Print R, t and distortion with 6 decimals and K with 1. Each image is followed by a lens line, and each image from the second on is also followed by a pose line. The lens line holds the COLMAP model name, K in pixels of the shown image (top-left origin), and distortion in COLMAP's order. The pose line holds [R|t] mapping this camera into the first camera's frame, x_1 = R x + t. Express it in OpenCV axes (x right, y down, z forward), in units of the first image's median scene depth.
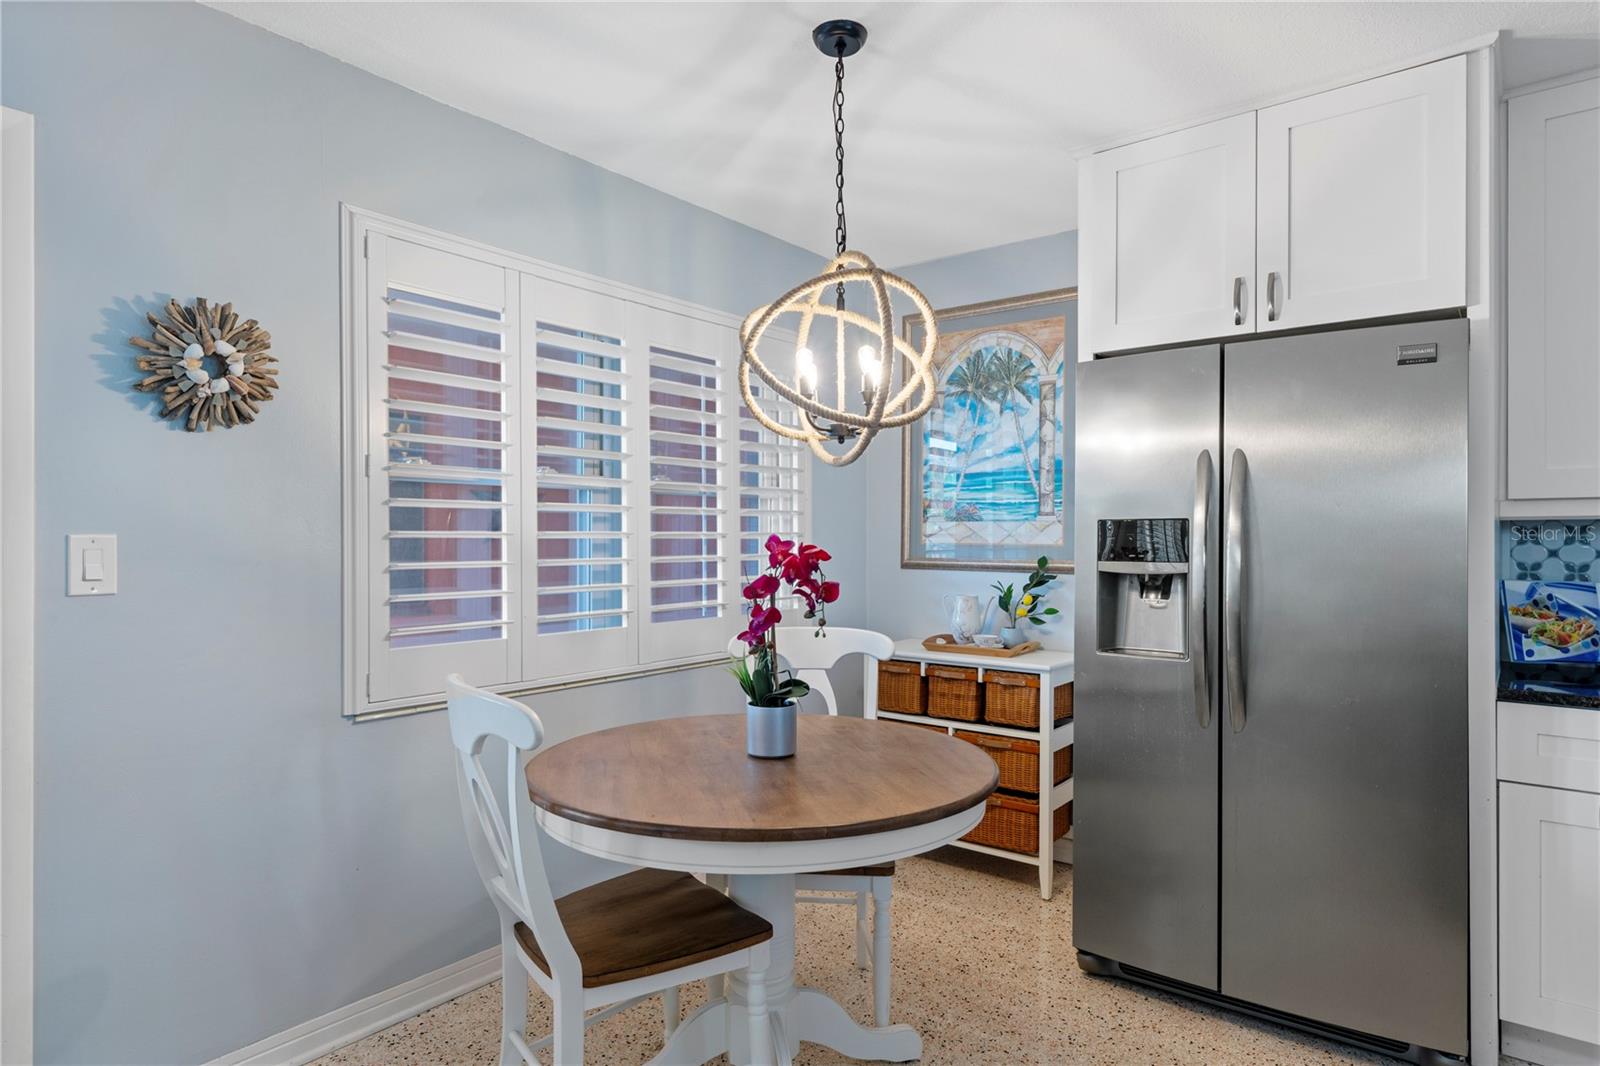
lens RADIAL K [[924.5, 0, 800.5], [0, 924.5, 538.7], [0, 0, 1]] dist [0.034462, -0.004948]
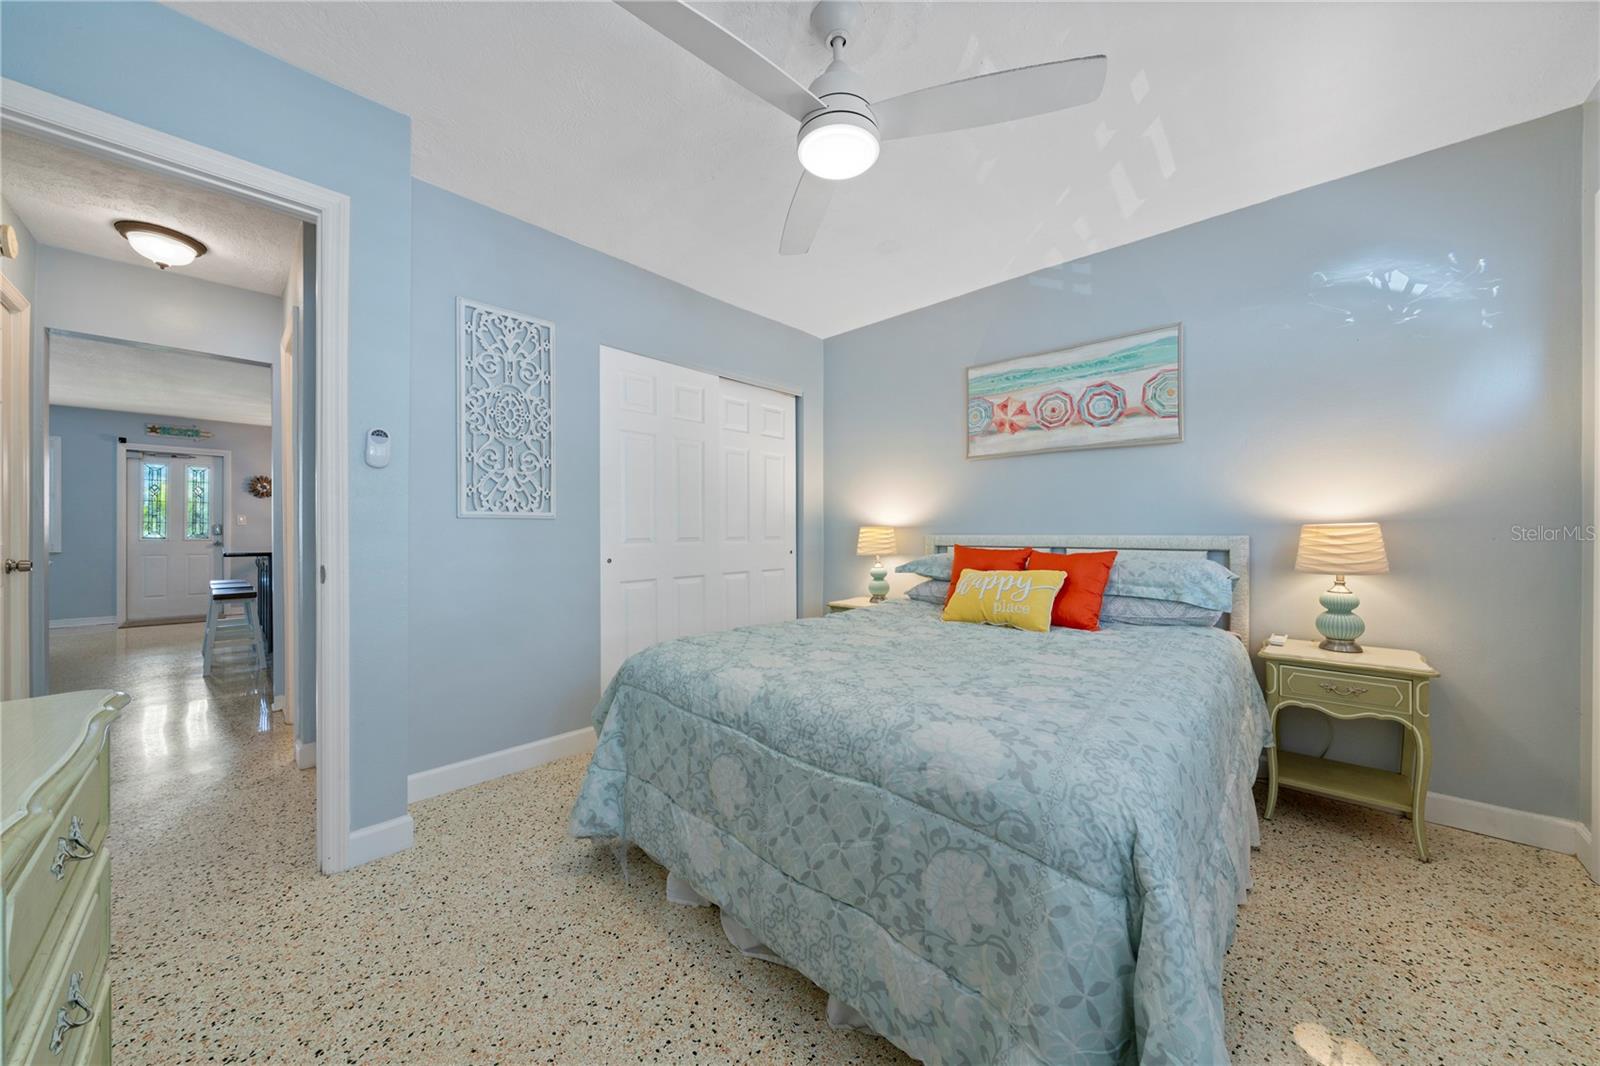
lens RADIAL K [[554.0, 0, 830.3], [0, 554.0, 533.4], [0, 0, 1]] dist [-0.007617, 0.000398]
pose [[0.997608, -0.000831, -0.069120, 1.995424], [0.000904, 0.999999, 0.001027, 0.064635], [0.069119, -0.001087, 0.997608, -1.379297]]
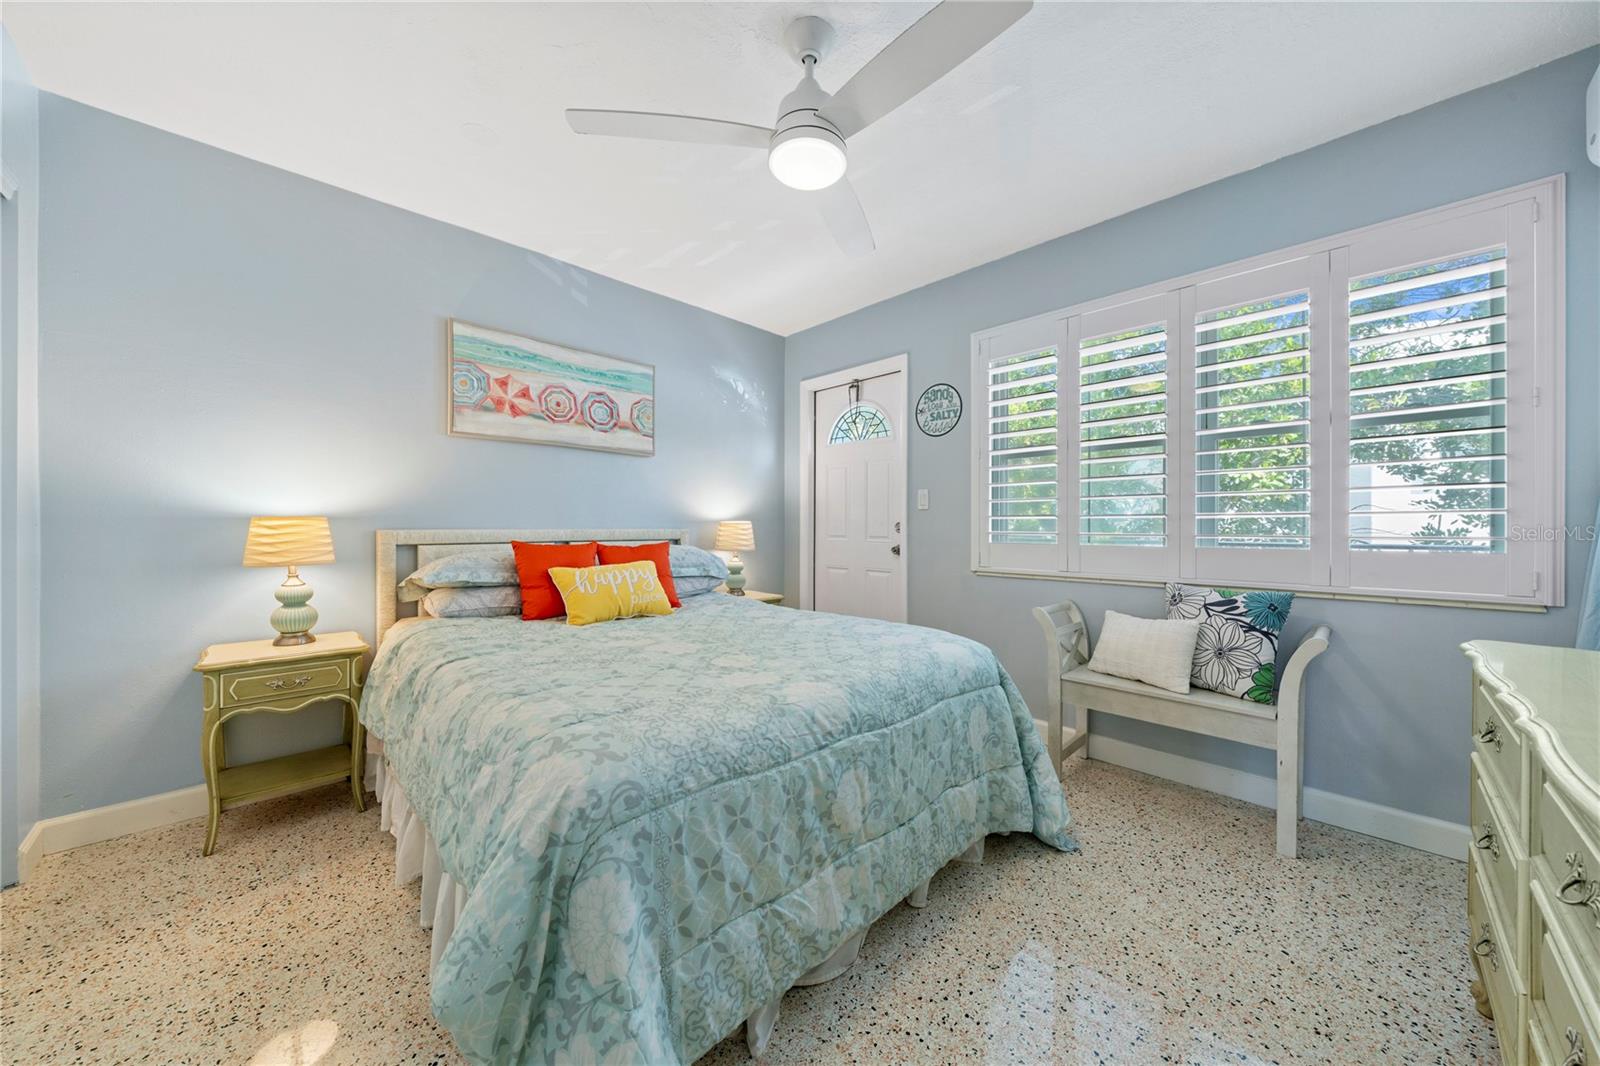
lens RADIAL K [[554.0, 0, 782.9], [0, 554.0, 529.8], [0, 0, 1]] dist [-0.007617, 0.000398]
pose [[0.141571, -0.005162, 0.989915, 1.501330], [0.000596, 0.999987, 0.005129, 0.064510], [-0.989928, -0.000136, 0.141572, -0.976501]]
